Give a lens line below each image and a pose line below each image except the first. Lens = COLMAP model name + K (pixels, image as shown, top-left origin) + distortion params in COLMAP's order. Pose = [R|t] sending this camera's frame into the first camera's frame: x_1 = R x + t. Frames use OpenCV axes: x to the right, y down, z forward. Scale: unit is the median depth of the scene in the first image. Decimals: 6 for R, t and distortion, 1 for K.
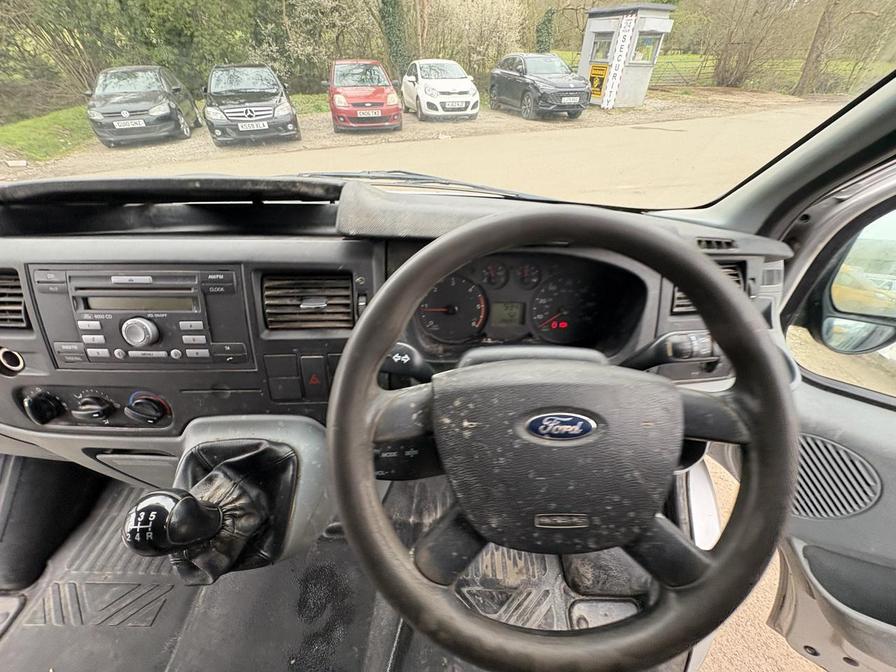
lens RADIAL K [[356.6, 0, 446.5], [0, 356.6, 334.4], [0, 0, 1]] dist [0.000890, -0.000054]
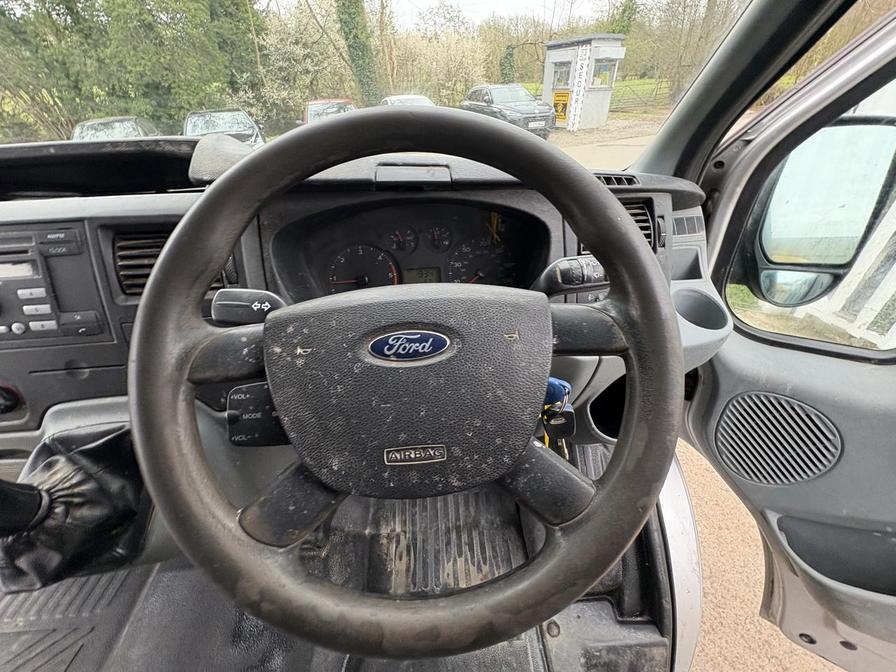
lens RADIAL K [[356.0, 0, 446.0], [0, 356.0, 335.2], [0, 0, 1]] dist [0.002132, -0.000476]
pose [[0.996954, -0.074348, 0.023549, 0.016376], [0.075778, 0.994861, -0.067146, 0.012495], [-0.018436, 0.068726, 0.997465, 0.005823]]
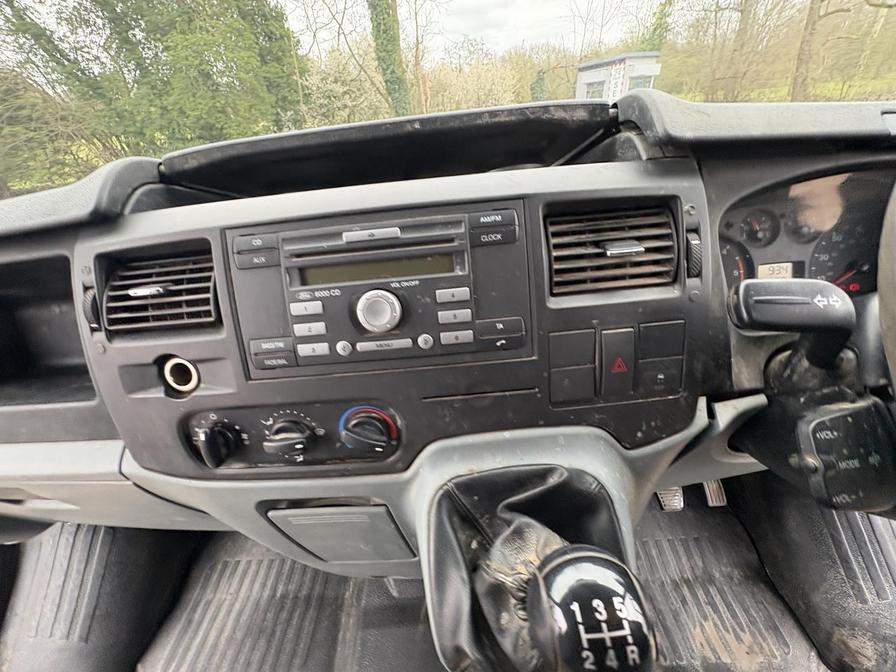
lens RADIAL K [[355.9, 0, 447.0], [0, 355.9, 335.7], [0, 0, 1]] dist [0.000555, -0.000106]
pose [[0.995274, -0.087952, -0.041160, -0.040822], [0.082093, 0.988480, -0.127156, 0.007963], [0.051869, 0.123177, 0.991028, 0.019393]]
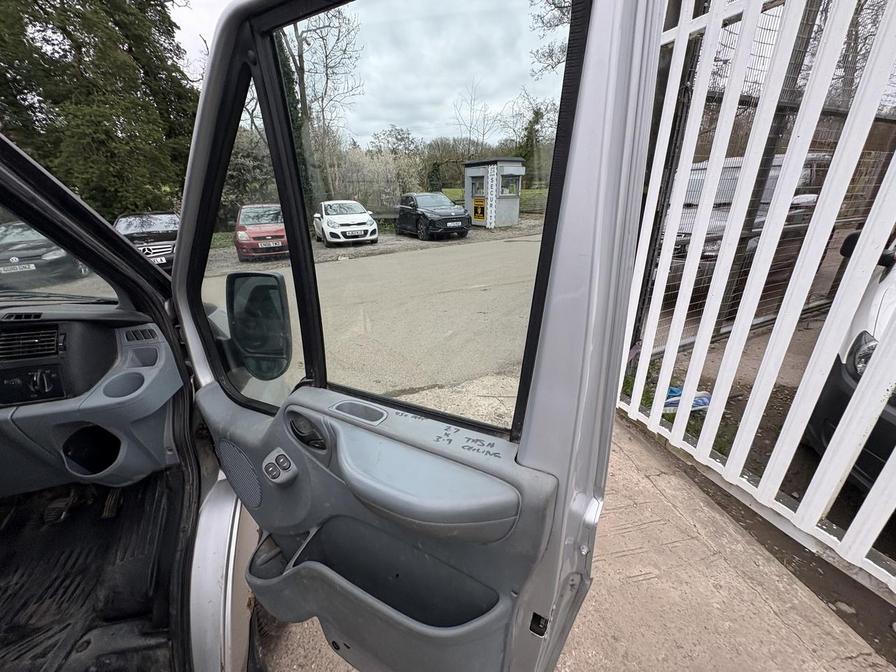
lens RADIAL K [[356.6, 0, 446.5], [0, 356.6, 334.4], [0, 0, 1]] dist [0.000890, -0.000054]
pose [[0.985297, -0.096322, 0.141108, 0.166619], [0.132388, 0.952512, -0.274215, 0.038402], [-0.107994, 0.288864, 0.951260, -0.056157]]
